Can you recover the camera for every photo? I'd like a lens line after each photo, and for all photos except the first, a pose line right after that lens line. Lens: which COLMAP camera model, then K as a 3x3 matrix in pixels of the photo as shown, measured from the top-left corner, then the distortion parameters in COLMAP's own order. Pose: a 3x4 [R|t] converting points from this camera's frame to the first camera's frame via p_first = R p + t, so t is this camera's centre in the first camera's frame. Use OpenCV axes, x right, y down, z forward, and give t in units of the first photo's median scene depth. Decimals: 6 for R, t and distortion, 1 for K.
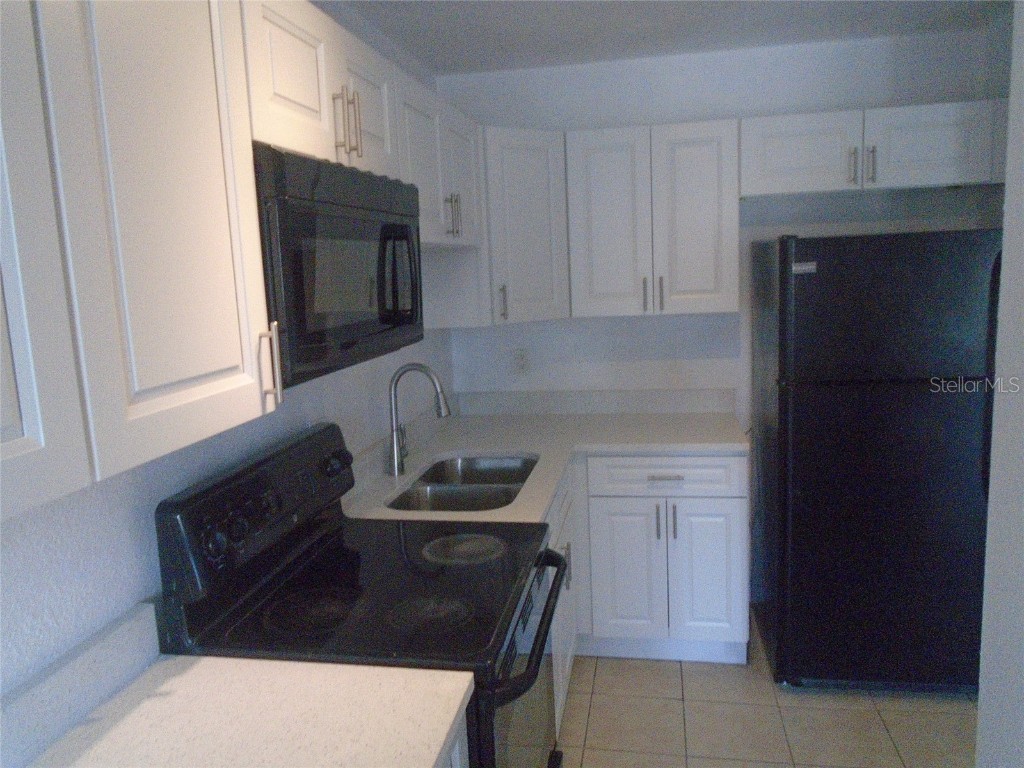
lens RADIAL K [[792.1, 0, 512.7], [0, 792.1, 385.7], [0, 0, 1]] dist [-0.030694, 0.017602]
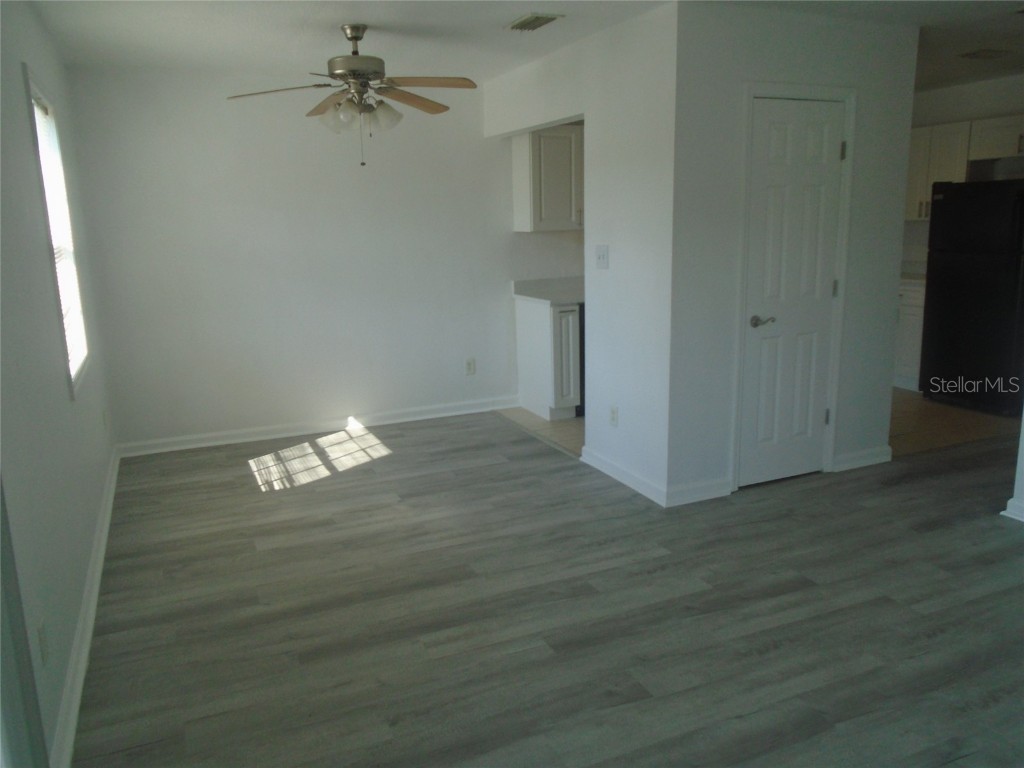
lens RADIAL K [[792.1, 0, 512.4], [0, 792.1, 383.9], [0, 0, 1]] dist [-0.030694, 0.017602]
pose [[0.566141, 0.204042, -0.798656, 1.344845], [-0.132187, 0.978814, 0.156366, 0.153629], [0.813641, 0.017046, 0.581118, -1.076031]]
